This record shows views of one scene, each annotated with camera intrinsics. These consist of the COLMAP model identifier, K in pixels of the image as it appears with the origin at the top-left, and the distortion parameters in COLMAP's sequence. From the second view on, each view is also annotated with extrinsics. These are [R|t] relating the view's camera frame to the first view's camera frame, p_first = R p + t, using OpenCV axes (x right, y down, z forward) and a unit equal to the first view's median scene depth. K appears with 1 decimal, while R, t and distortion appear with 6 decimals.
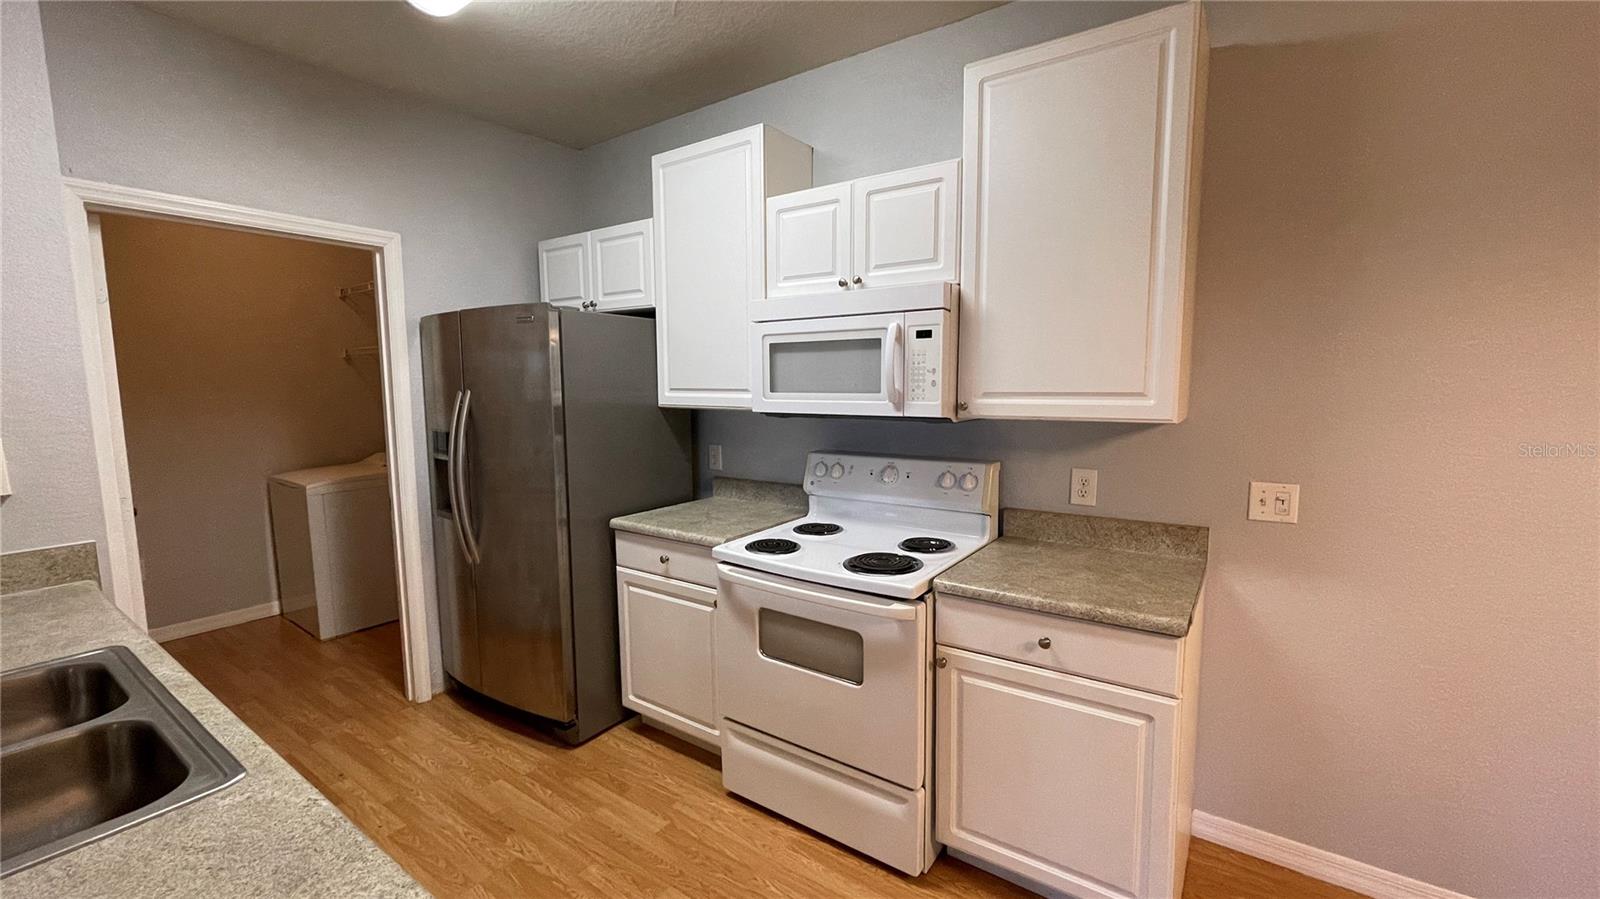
lens RADIAL K [[652.3, 0, 794.3], [0, 652.3, 452.7], [0, 0, 1]] dist [0.002712, -0.000072]
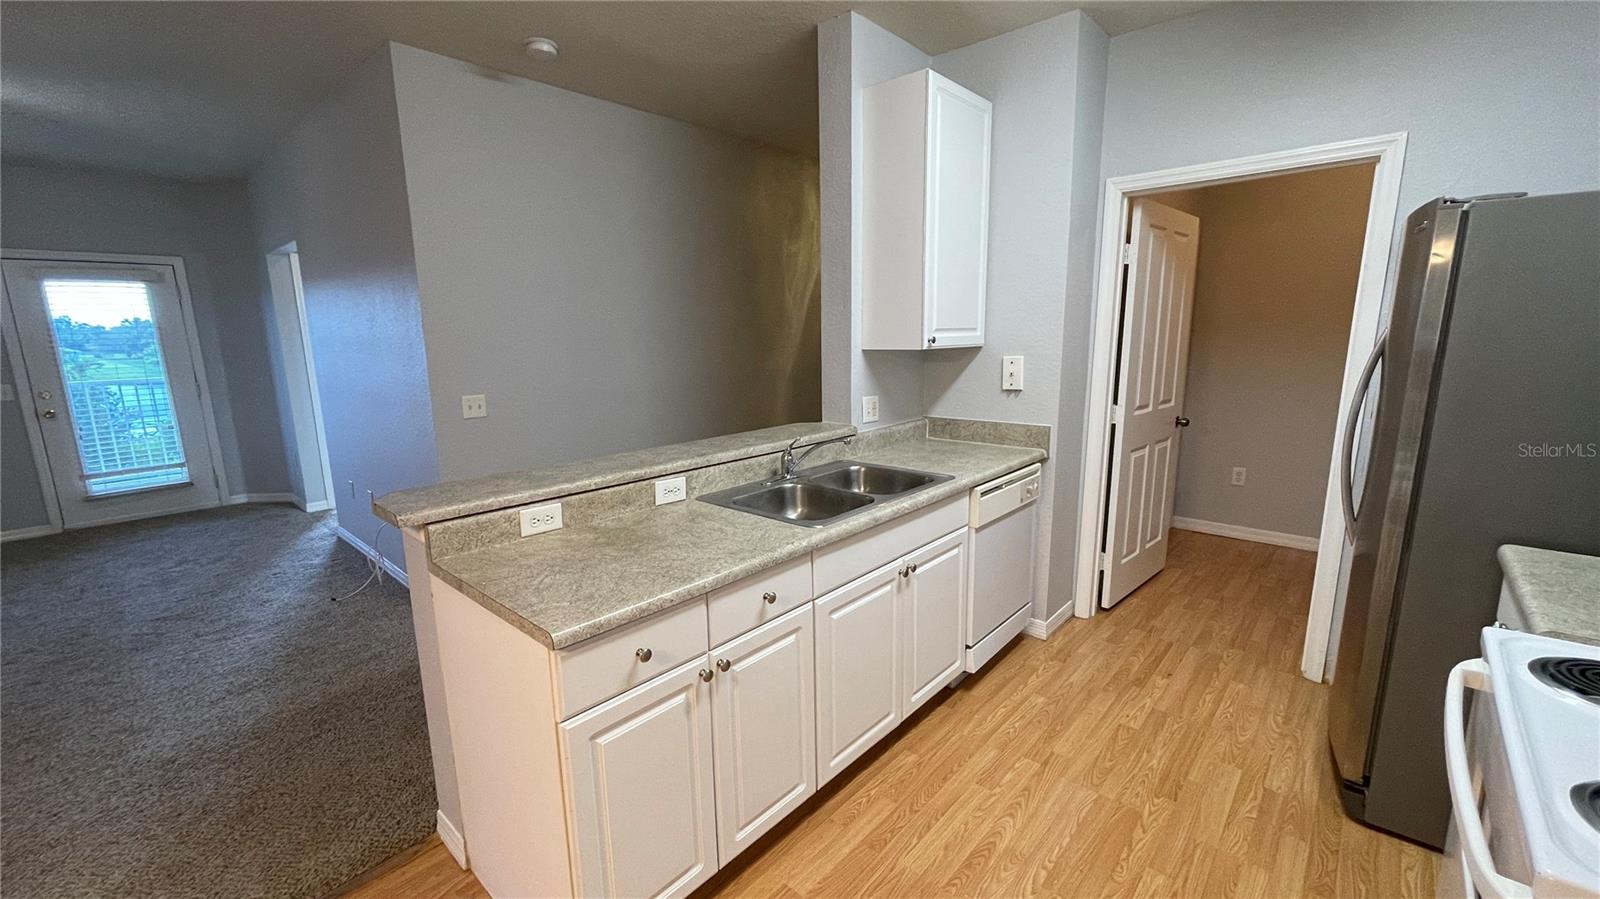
lens RADIAL K [[652.3, 0, 799.2], [0, 652.3, 454.2], [0, 0, 1]] dist [0.002712, -0.000072]
pose [[-0.120039, 0.190465, -0.974327, 0.448010], [-0.091407, 0.975135, 0.201884, -0.049606], [0.988552, 0.113294, -0.099644, 0.484577]]
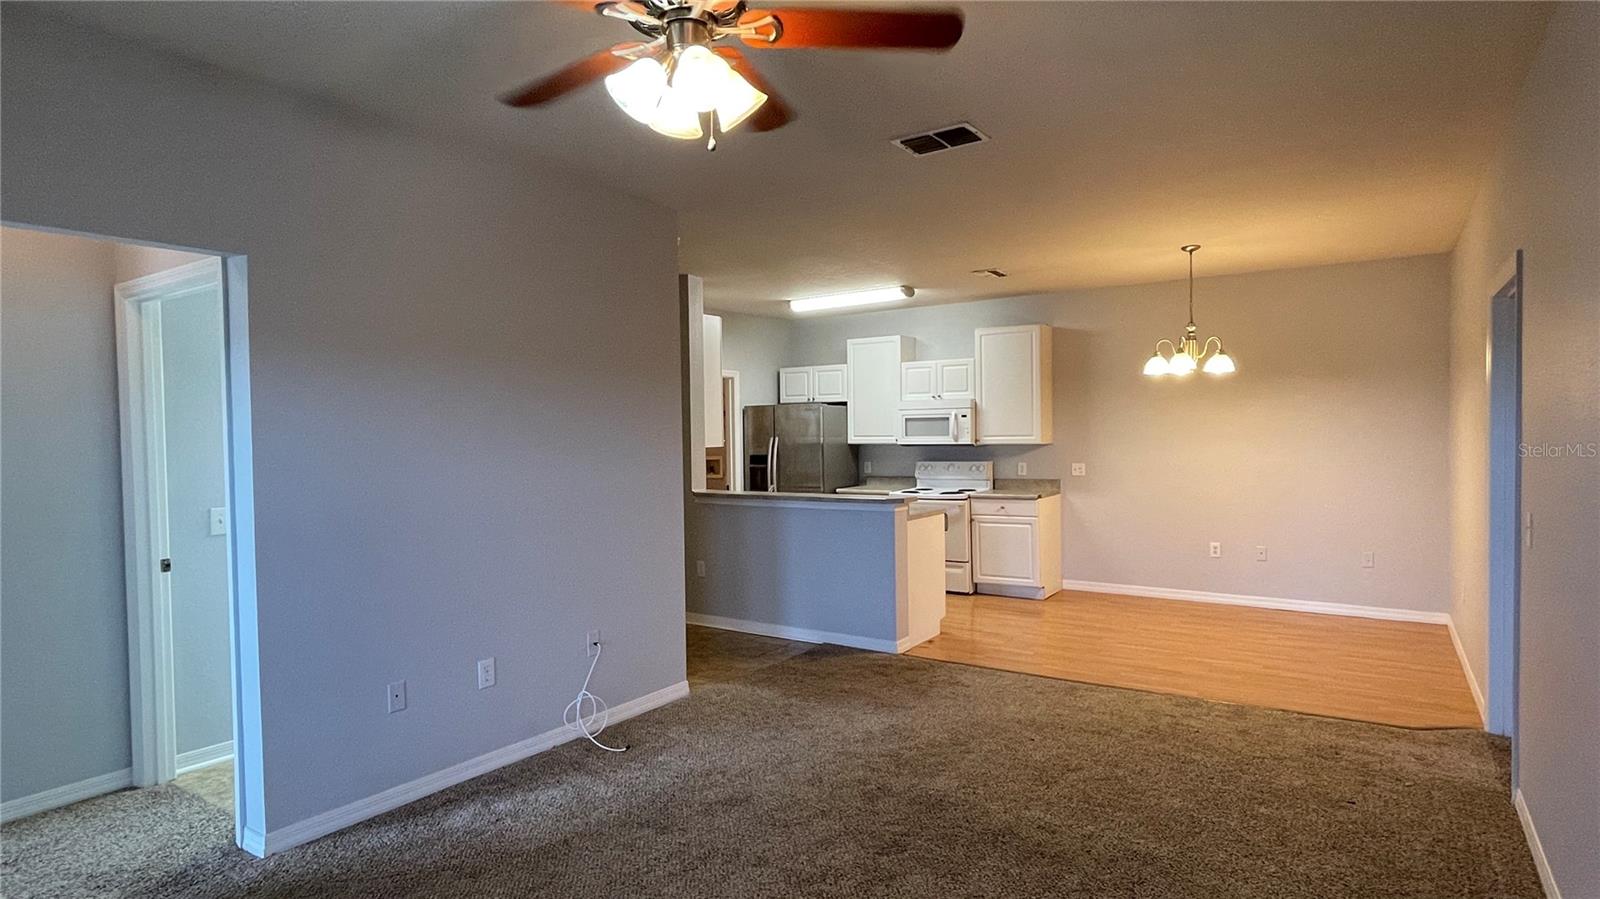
lens RADIAL K [[866.4, 0, 792.5], [0, 866.4, 453.9], [0, 0, 1]] dist [0.004021, 0.000354]
pose [[0.999636, -0.010179, 0.024990, -0.625493], [0.012184, 0.996604, -0.081437, 0.276813], [-0.024076, 0.081712, 0.996365, -2.655947]]
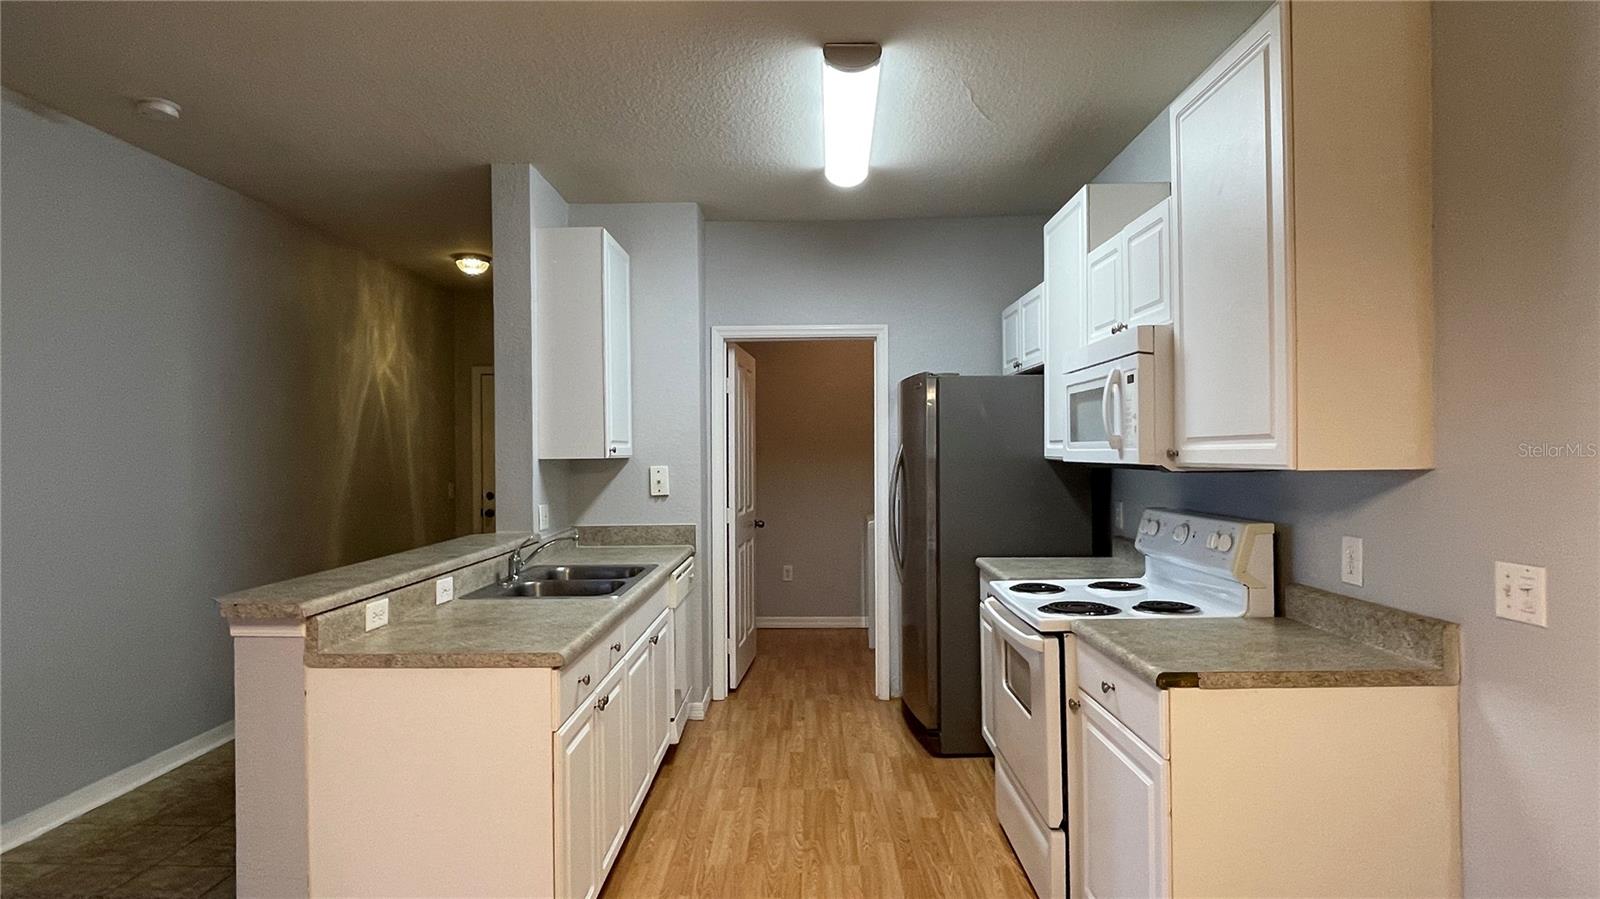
lens RADIAL K [[866.4, 0, 798.3], [0, 866.4, 451.3], [0, 0, 1]] dist [0.004021, 0.000354]
pose [[0.566540, 0.000530, -0.824034, 0.907313], [-0.086169, 0.994555, -0.058603, 0.040802], [0.819517, 0.104208, 0.563501, -0.116856]]
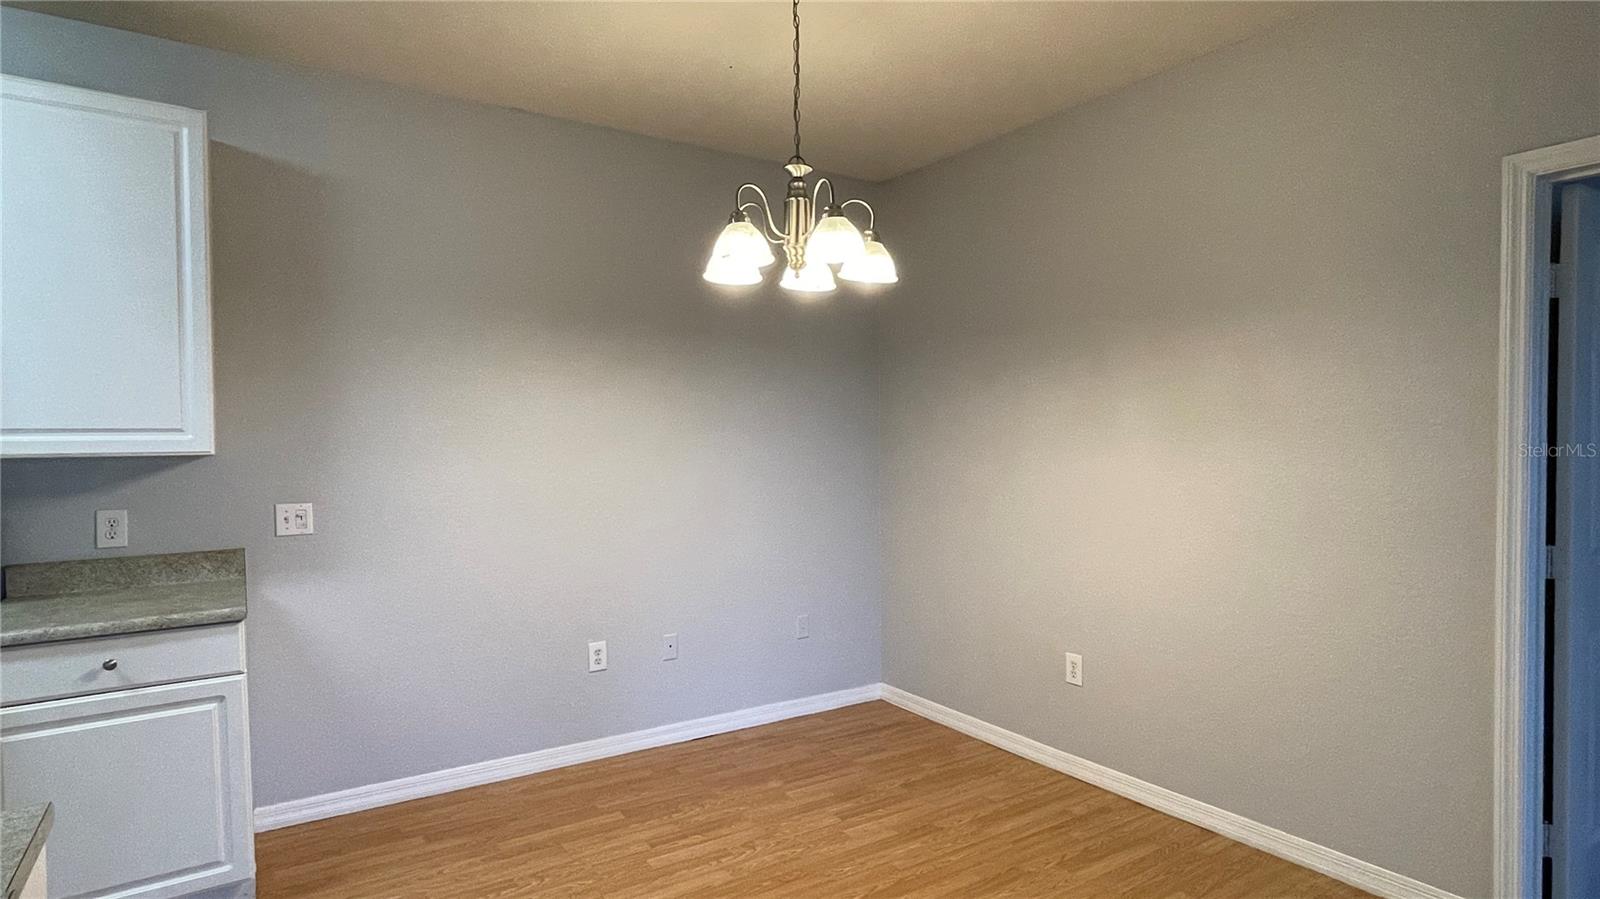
lens RADIAL K [[866.4, 0, 793.5], [0, 866.4, 448.6], [0, 0, 1]] dist [0.004021, 0.000354]
pose [[0.375668, -0.013123, 0.926661, -0.367996], [0.103773, 0.994207, -0.027990, 0.075105], [-0.920926, 0.106678, 0.374853, -0.425420]]
